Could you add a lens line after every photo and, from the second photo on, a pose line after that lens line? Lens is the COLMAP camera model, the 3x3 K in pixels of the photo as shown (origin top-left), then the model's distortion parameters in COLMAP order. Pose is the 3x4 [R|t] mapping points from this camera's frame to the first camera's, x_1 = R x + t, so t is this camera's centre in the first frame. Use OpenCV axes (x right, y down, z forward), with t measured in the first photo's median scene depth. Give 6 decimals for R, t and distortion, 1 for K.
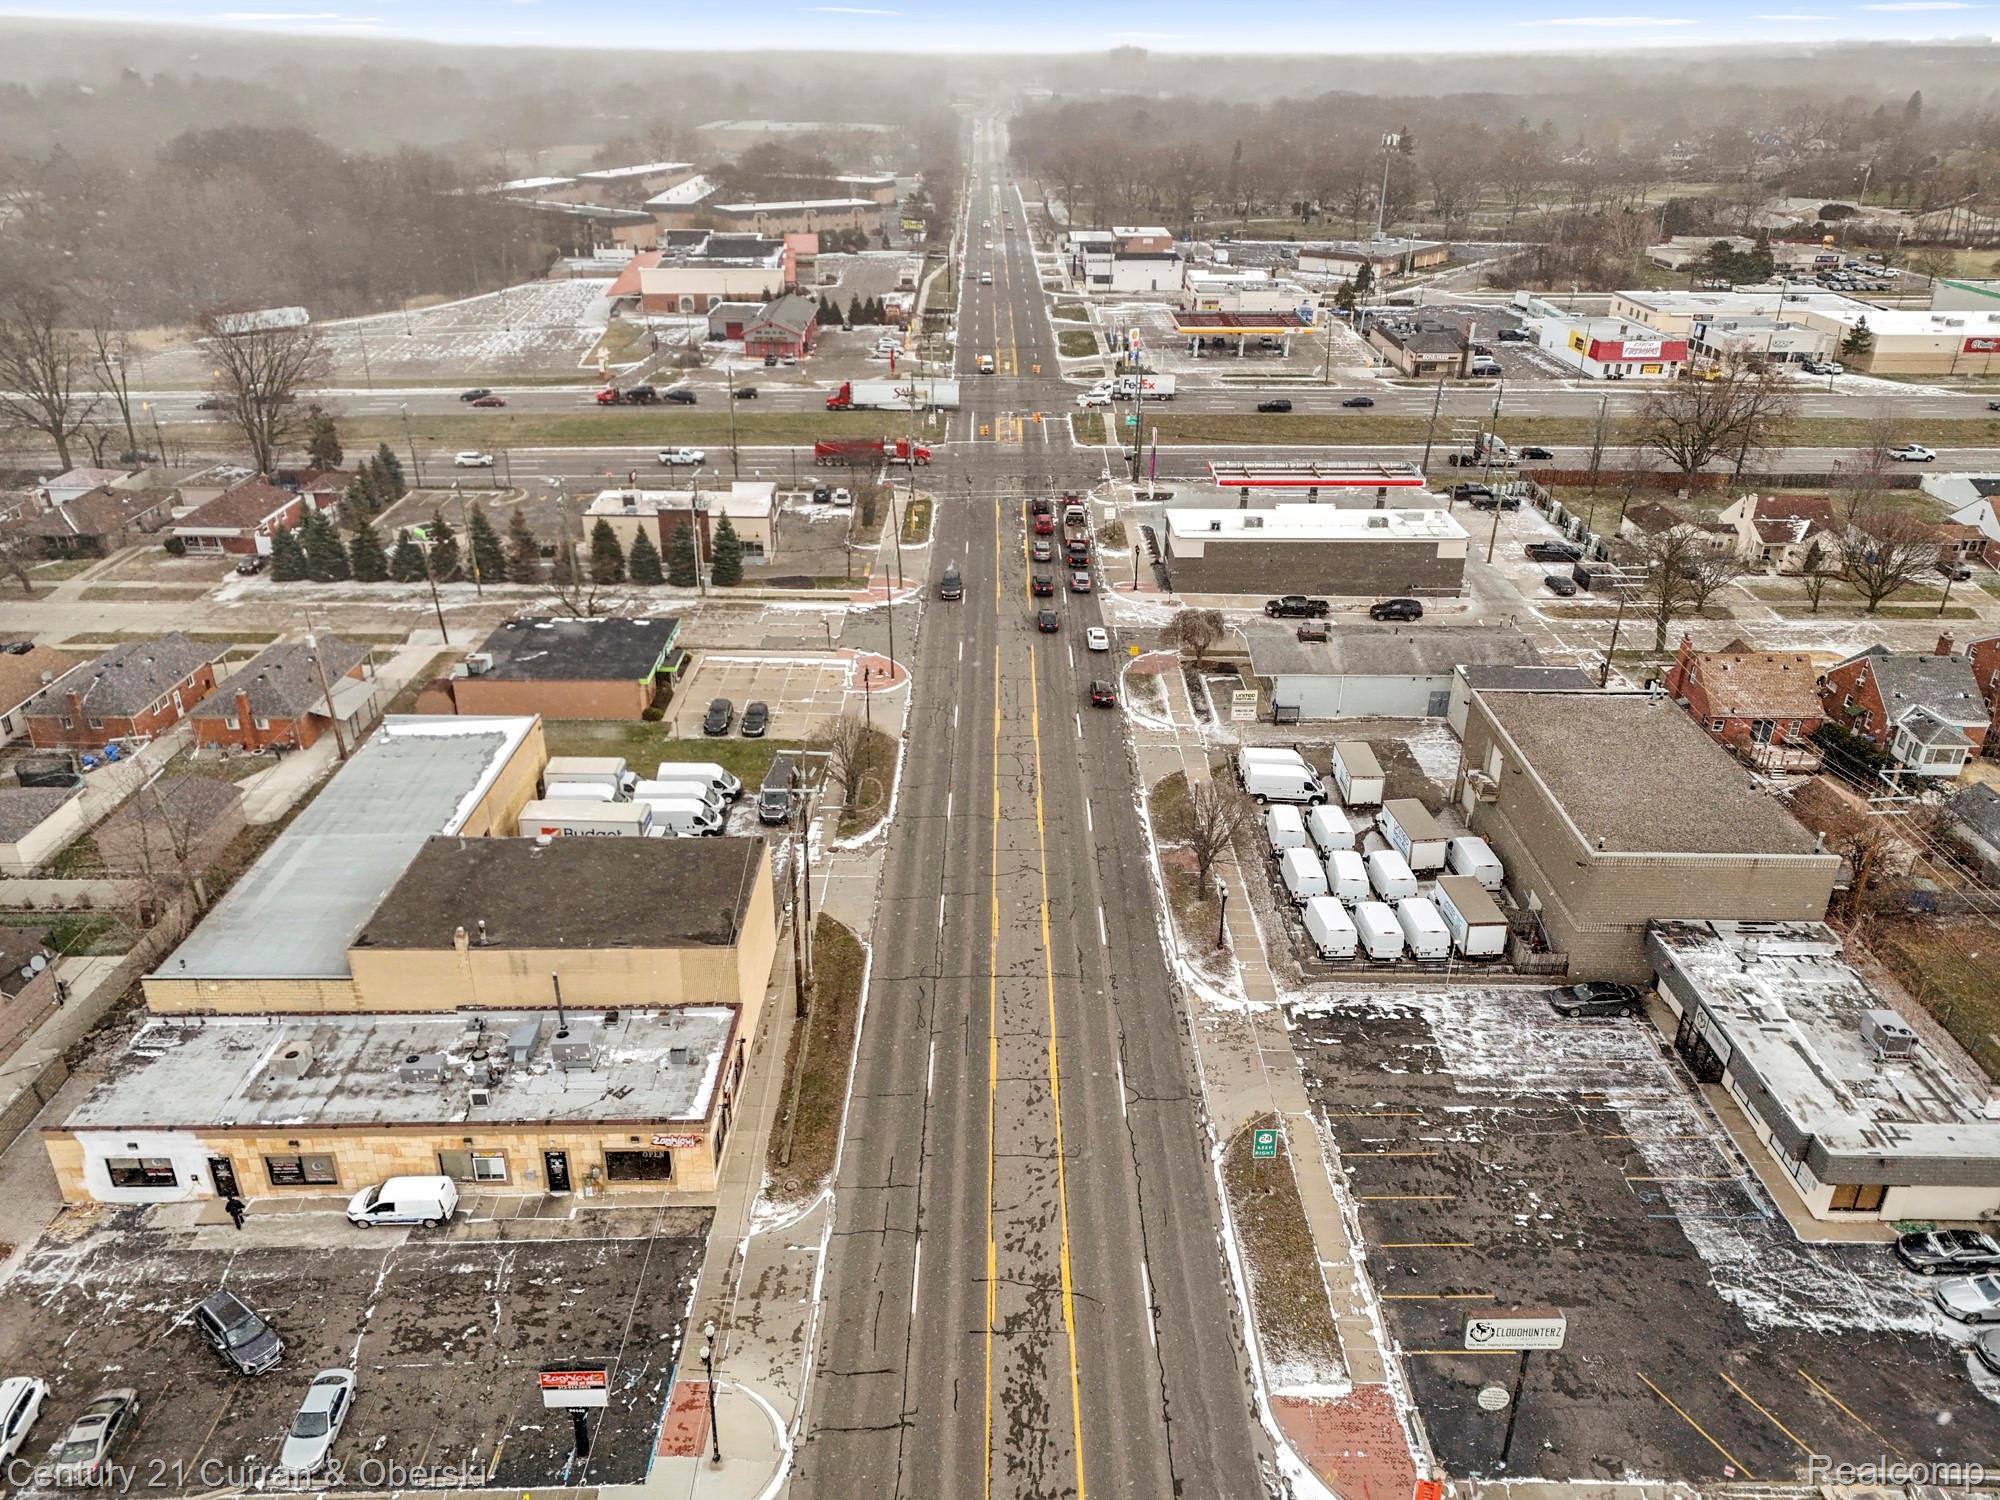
lens RADIAL K [[1439.8, 0, 992.7], [0, 1439.8, 745.2], [0, 0, 1]] dist [0.081712, -0.065802]
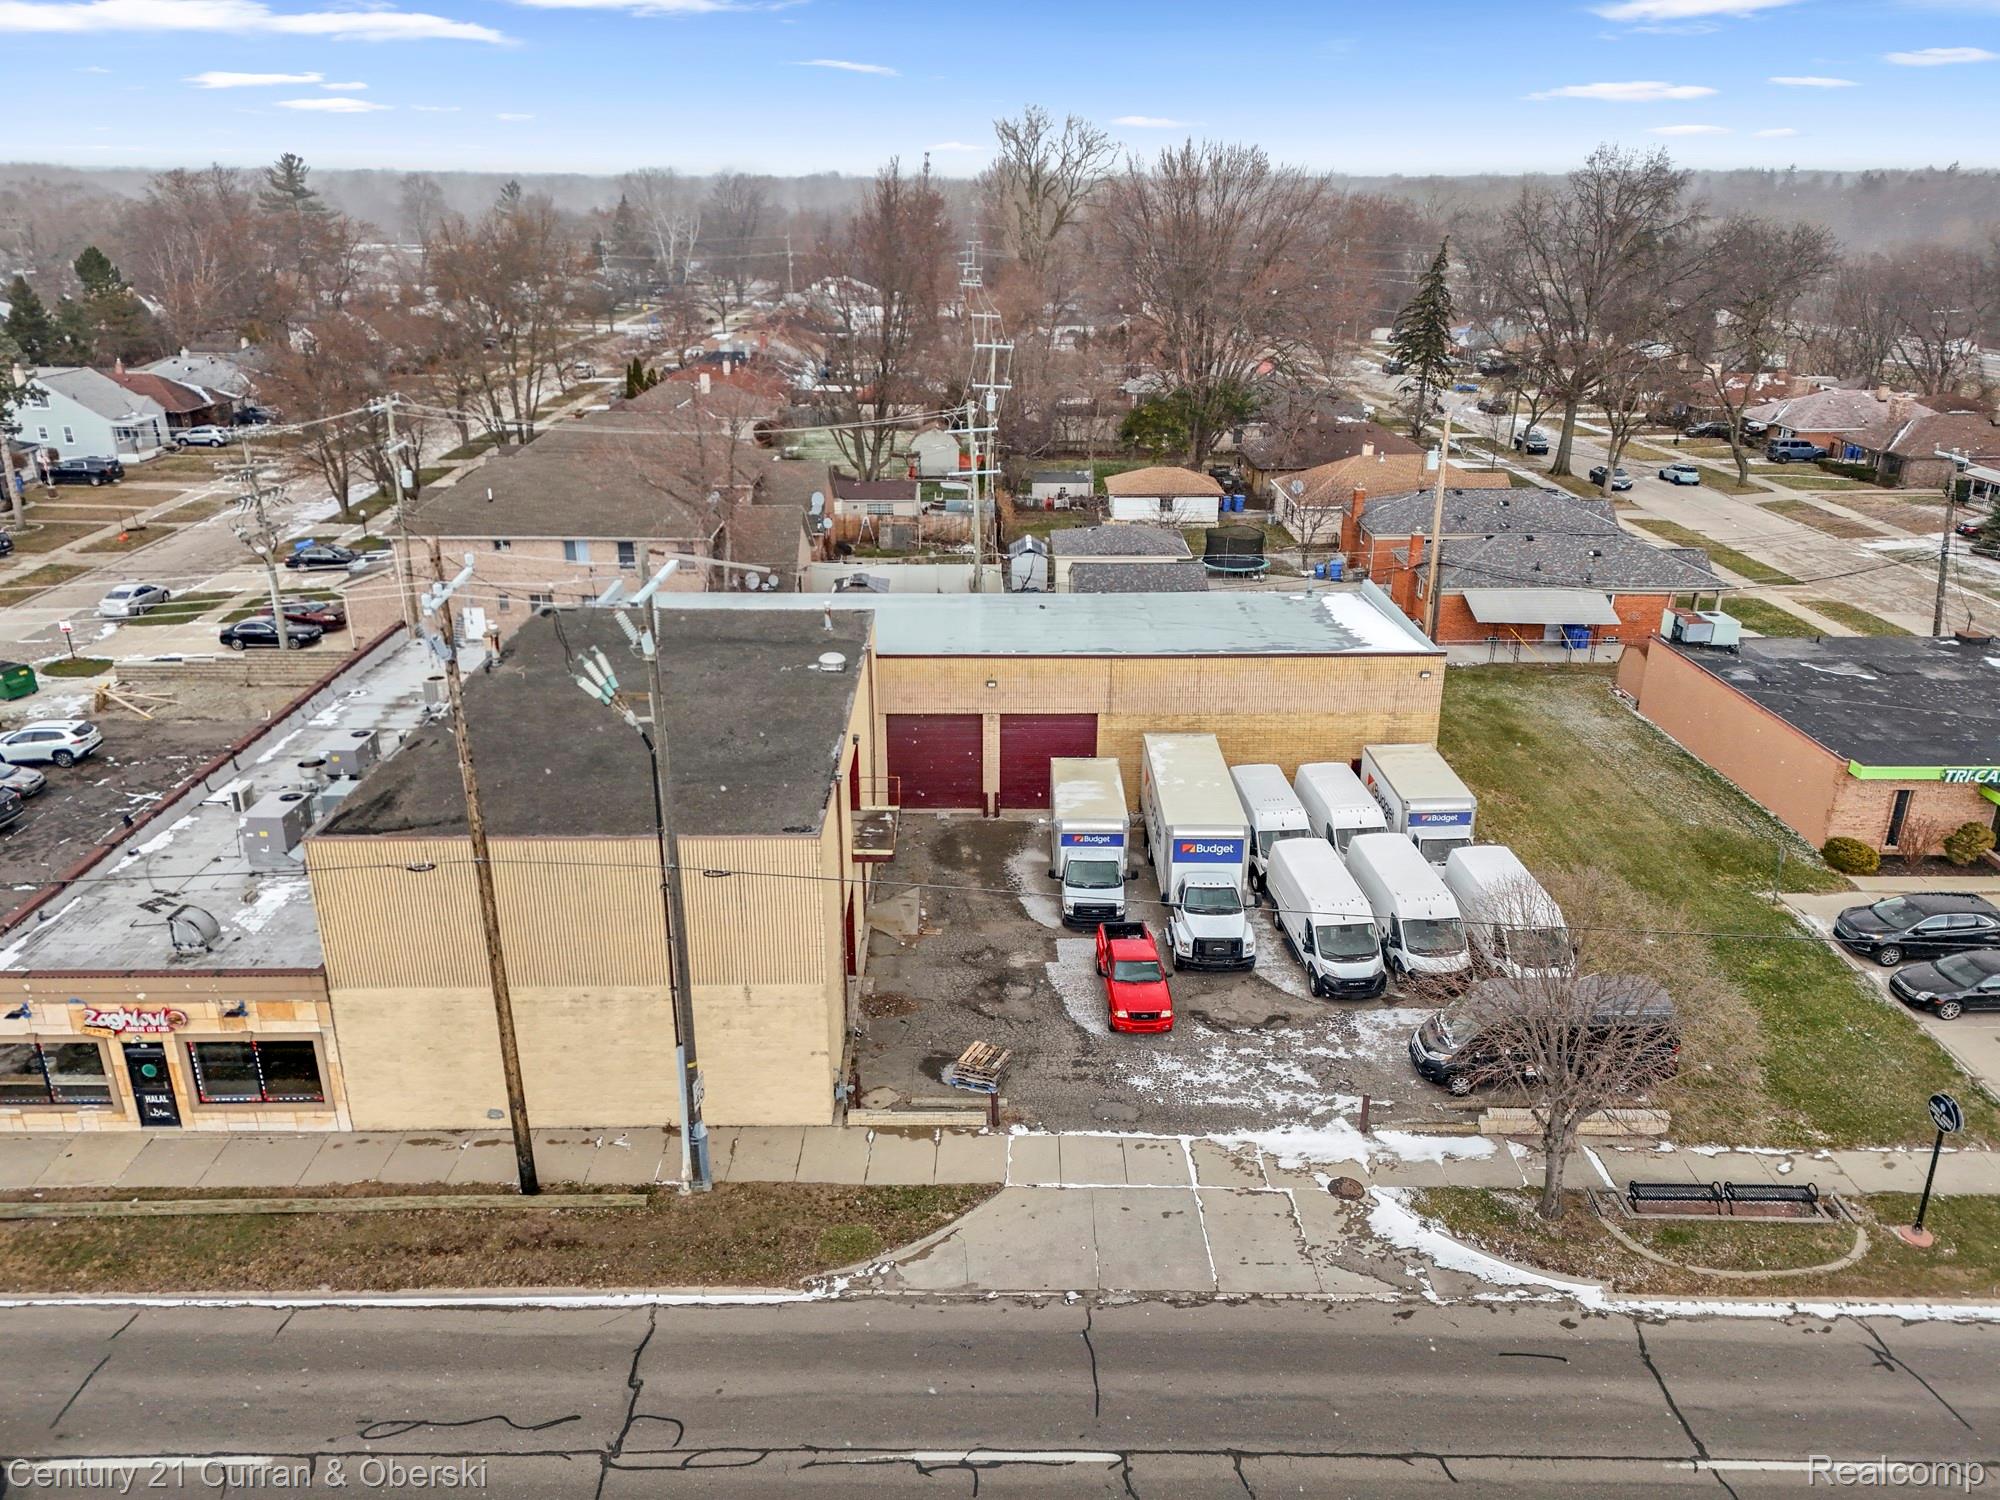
lens RADIAL K [[1450.1, 0, 995.7], [0, 1450.1, 747.0], [0, 0, 1]] dist [0.087454, -0.071778]
pose [[0.007274, 0.351631, -0.936110, 0.143437], [-0.435225, 0.843931, 0.313624, -0.071558], [0.900292, 0.405138, 0.159177, 0.672364]]
